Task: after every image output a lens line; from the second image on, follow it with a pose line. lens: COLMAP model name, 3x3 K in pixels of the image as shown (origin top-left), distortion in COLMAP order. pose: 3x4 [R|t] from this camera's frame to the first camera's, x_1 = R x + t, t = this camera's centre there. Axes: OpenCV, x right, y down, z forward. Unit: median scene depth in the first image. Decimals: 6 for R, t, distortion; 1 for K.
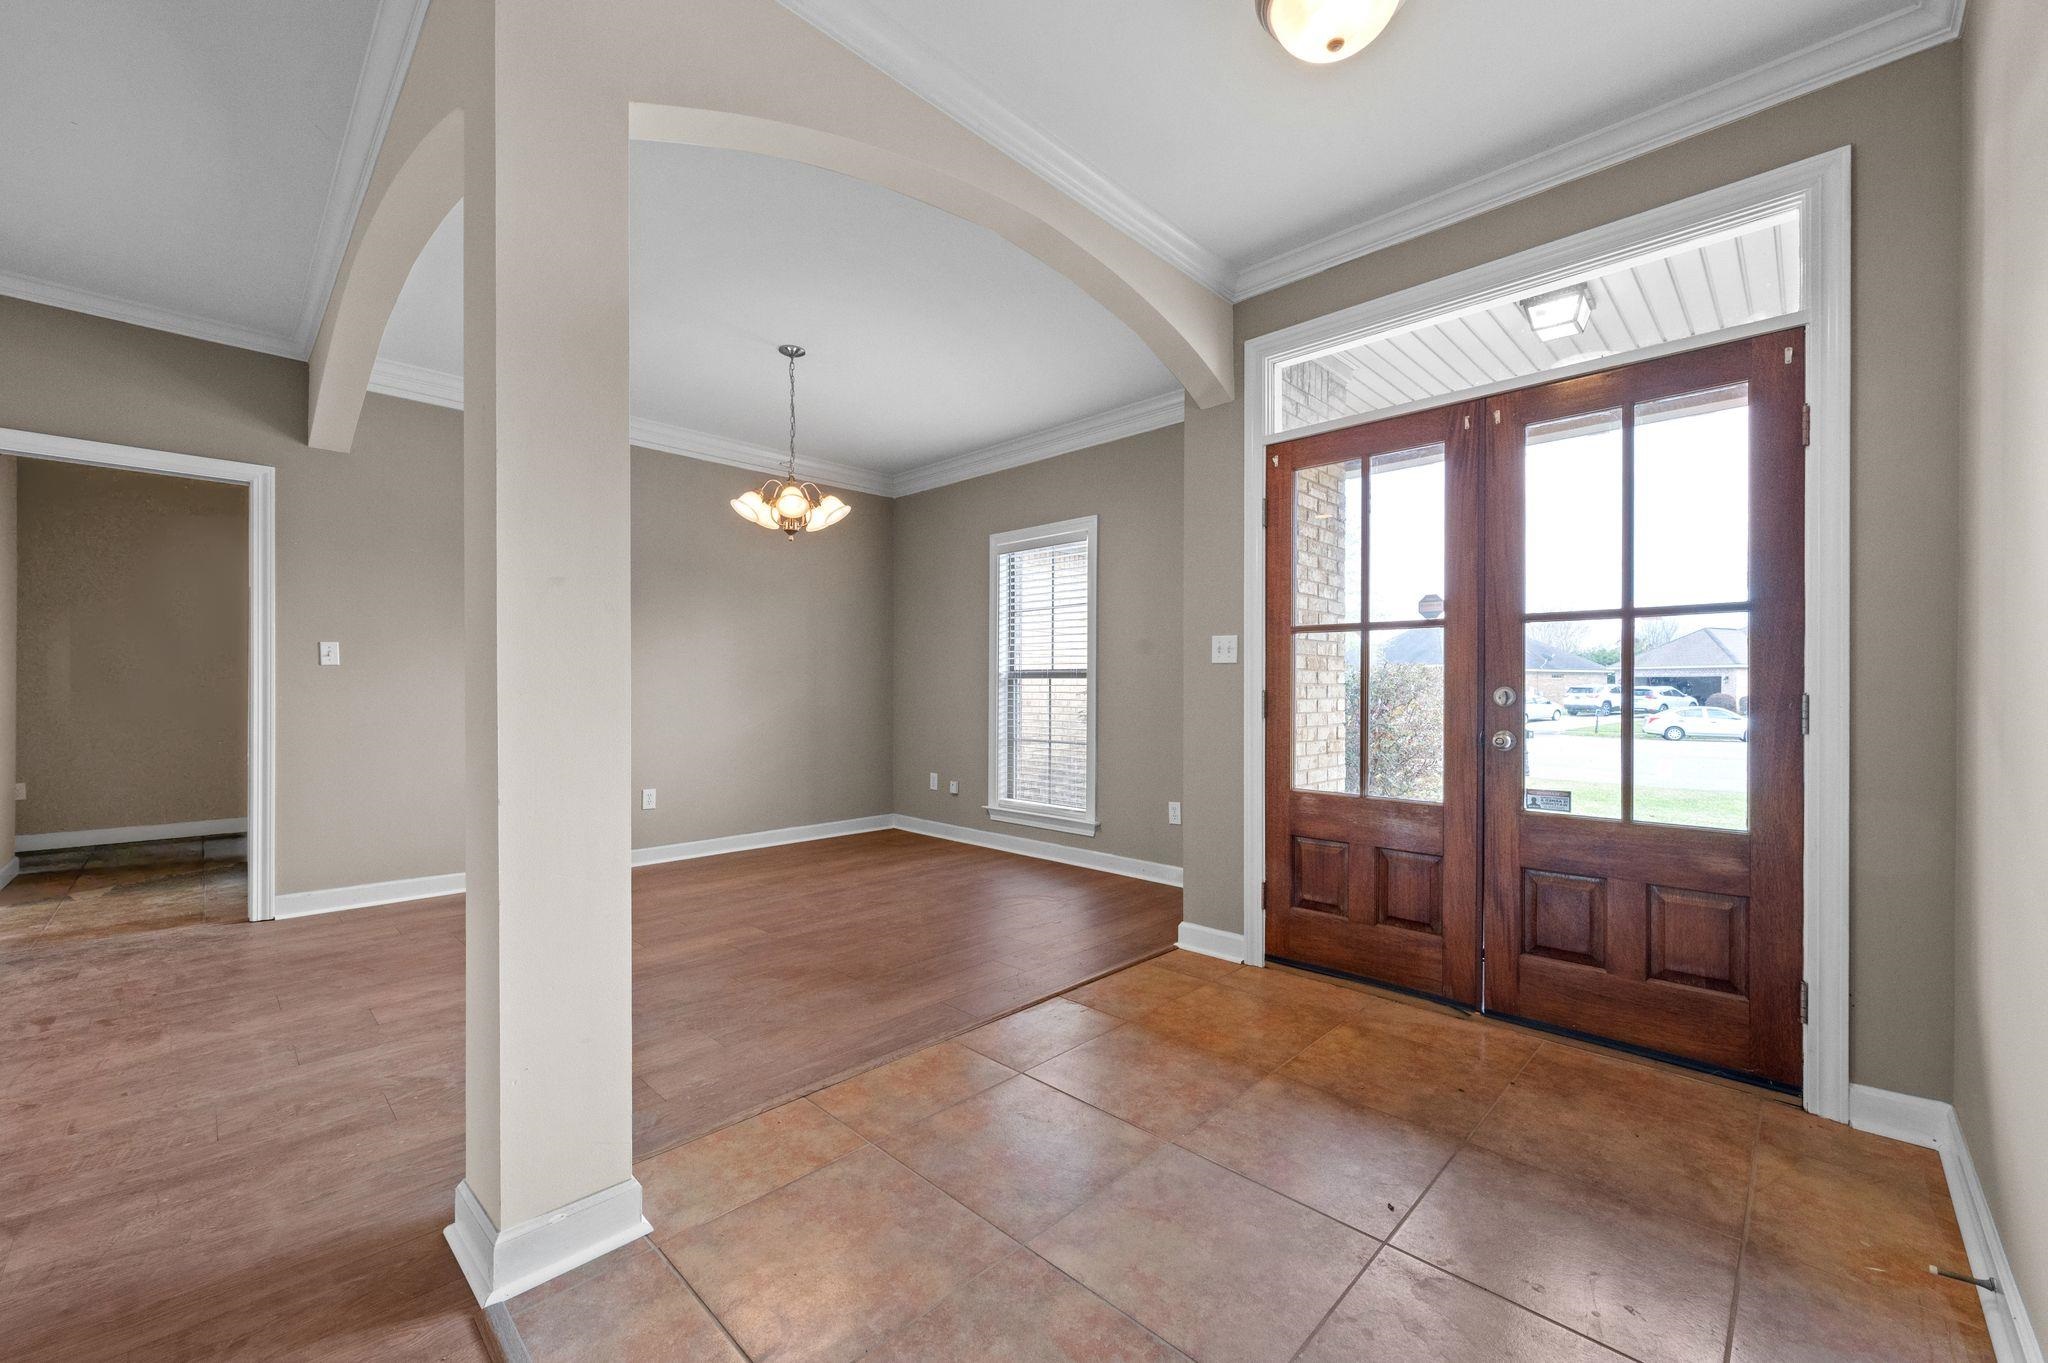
lens RADIAL K [[816.9, 0, 1009.8], [0, 816.9, 689.1], [0, 0, 1]] dist [-0.000755, -0.000553]
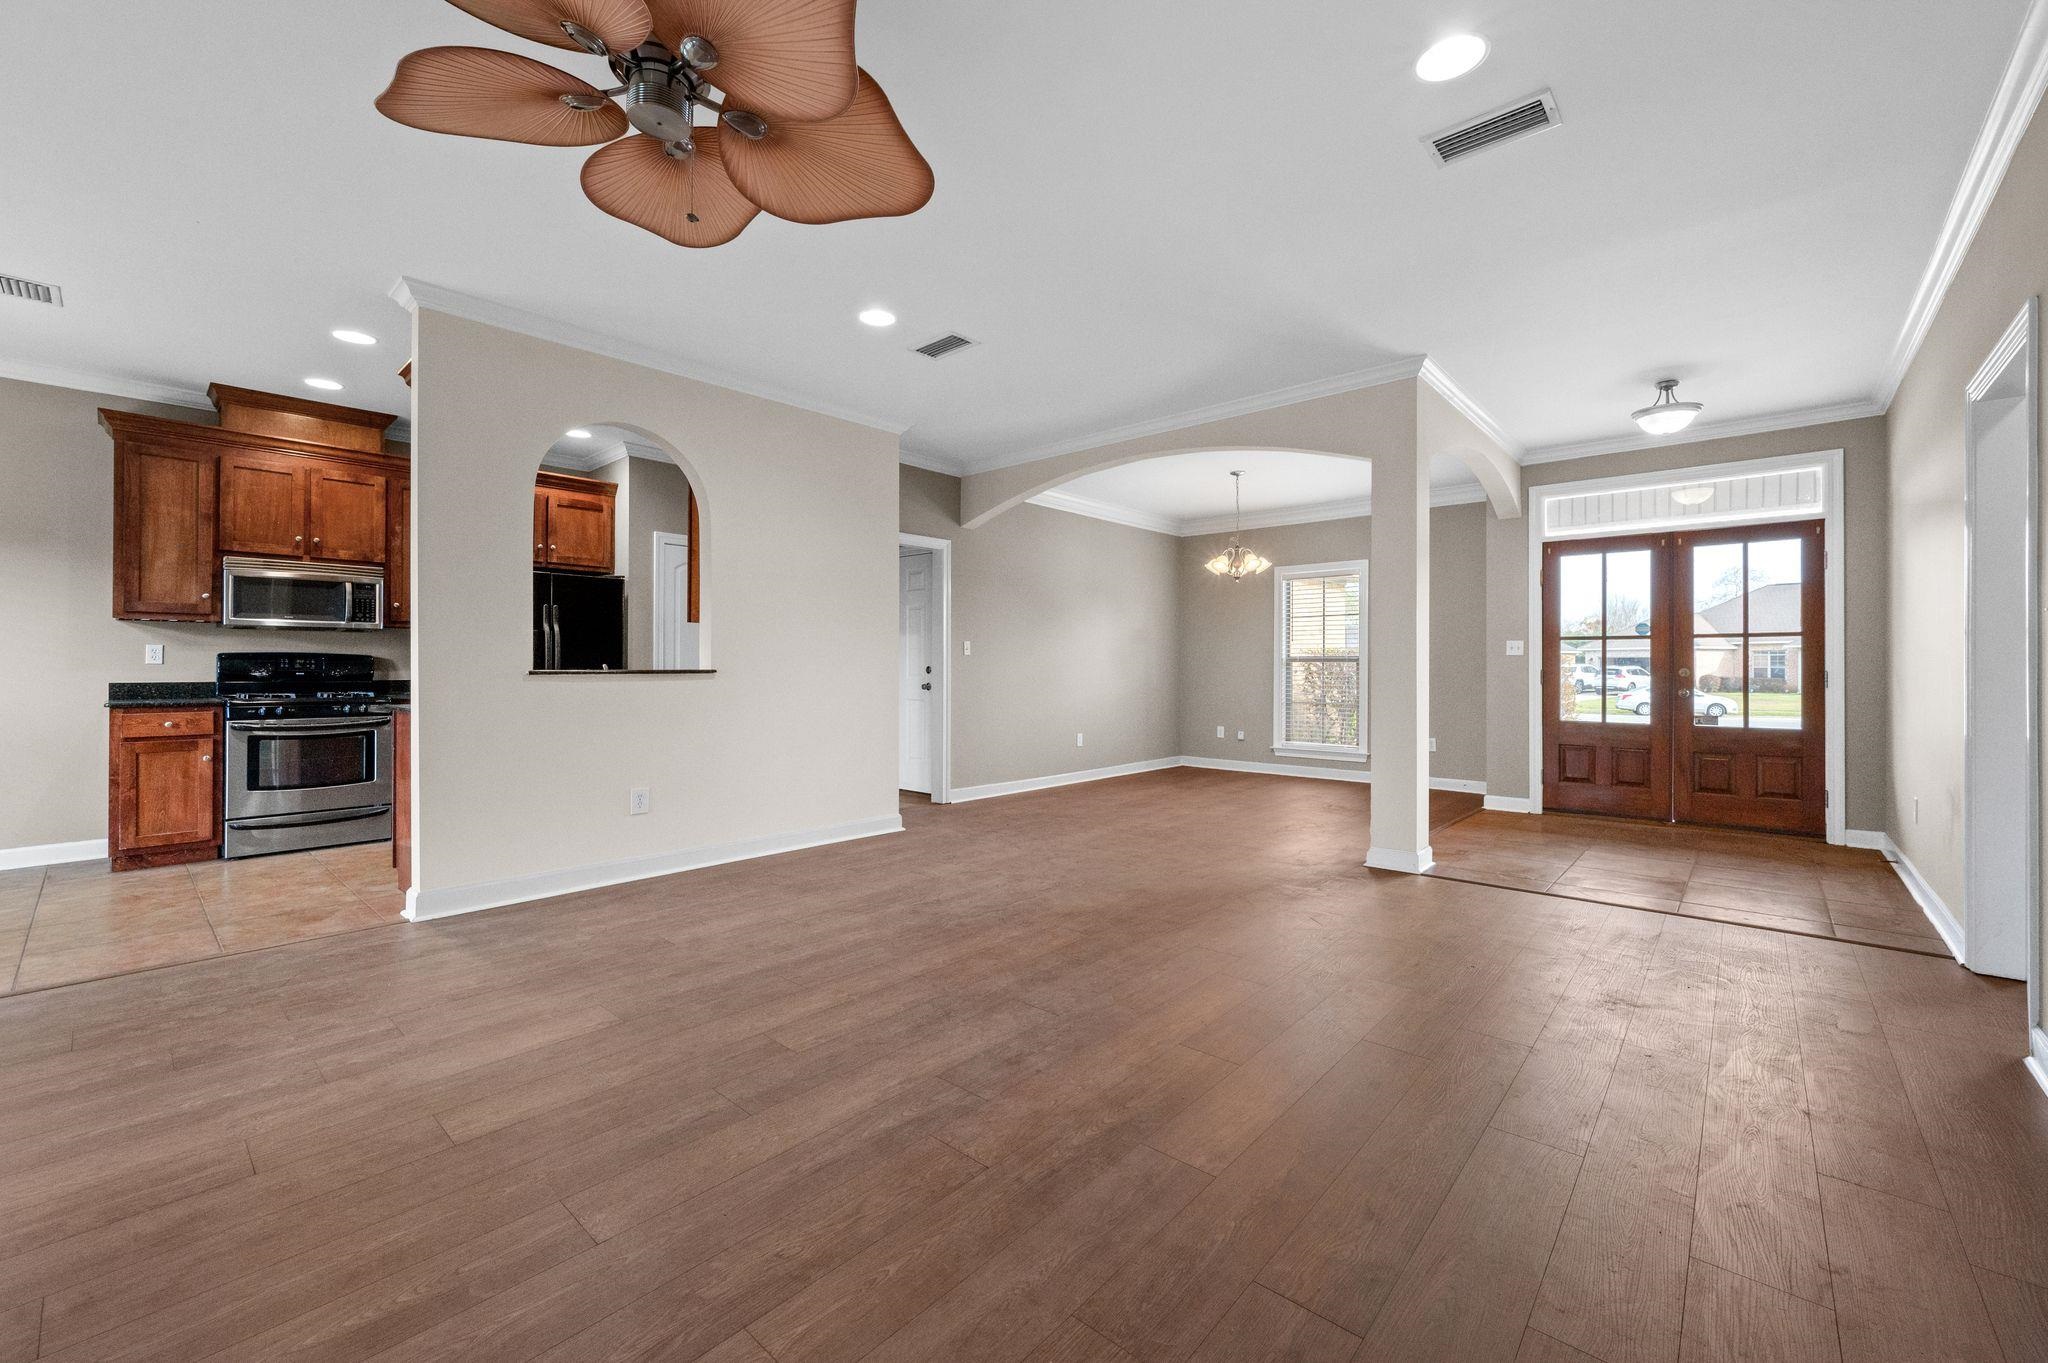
lens RADIAL K [[816.9, 0, 1012.3], [0, 816.9, 663.9], [0, 0, 1]] dist [-0.000755, -0.000553]
pose [[0.999335, -0.000057, 0.036450, -1.033901], [0.000282, 0.999981, -0.006183, -0.000799], [-0.036449, 0.006190, 0.999316, -0.900544]]
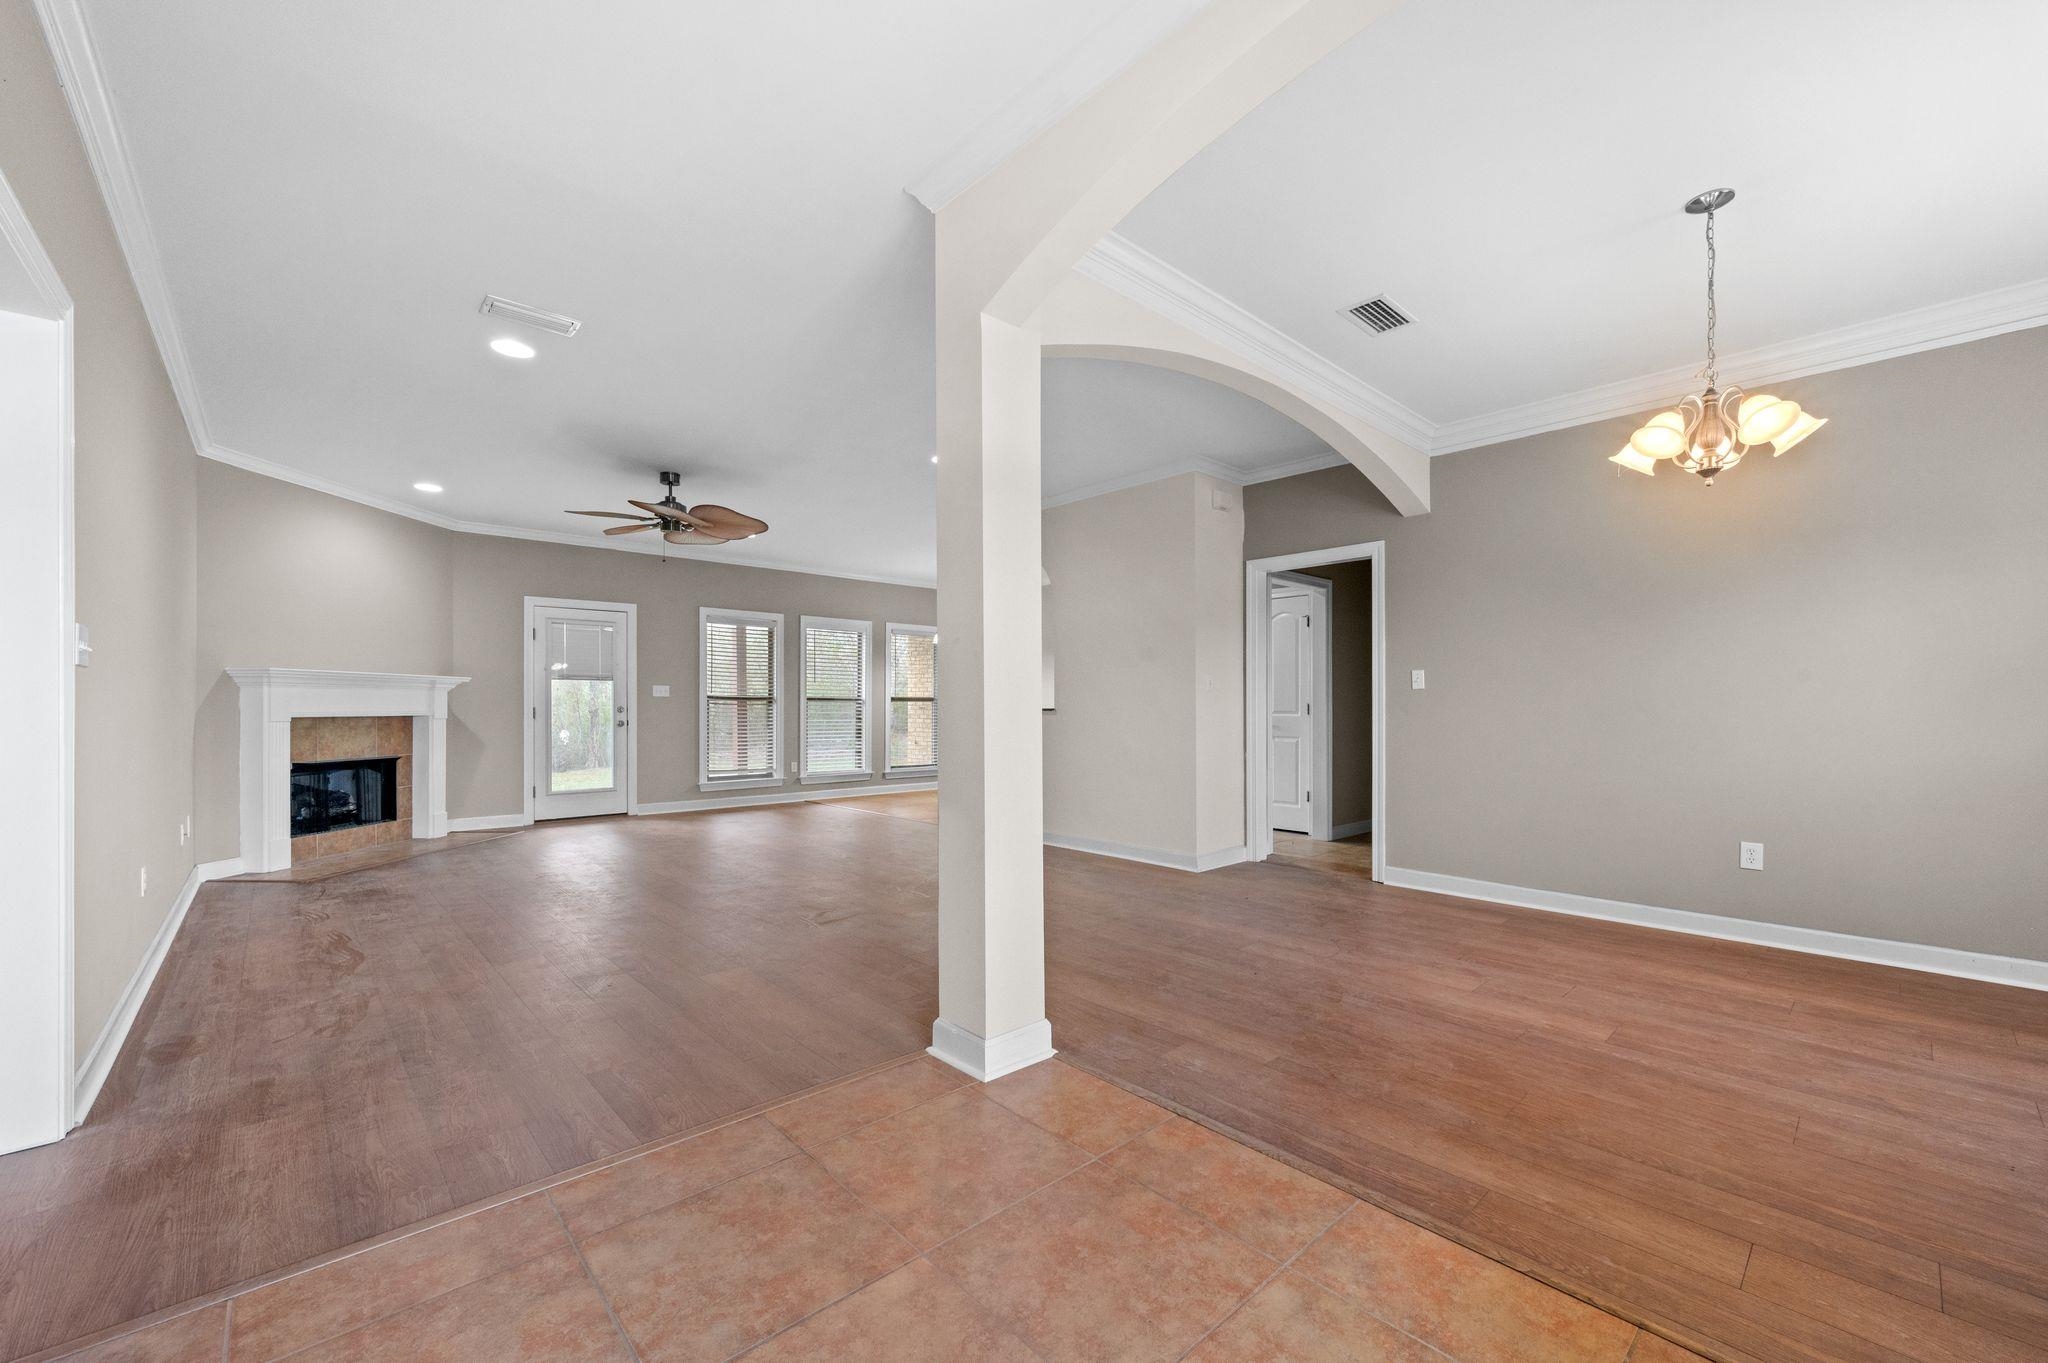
lens RADIAL K [[816.9, 0, 1046.4], [0, 816.9, 706.3], [0, 0, 1]] dist [-0.000755, -0.000553]
pose [[-0.043288, -0.003737, -0.999056, 0.544223], [-0.001232, 0.999992, -0.003687, 0.002631], [0.999062, 0.001072, -0.043293, 0.636261]]
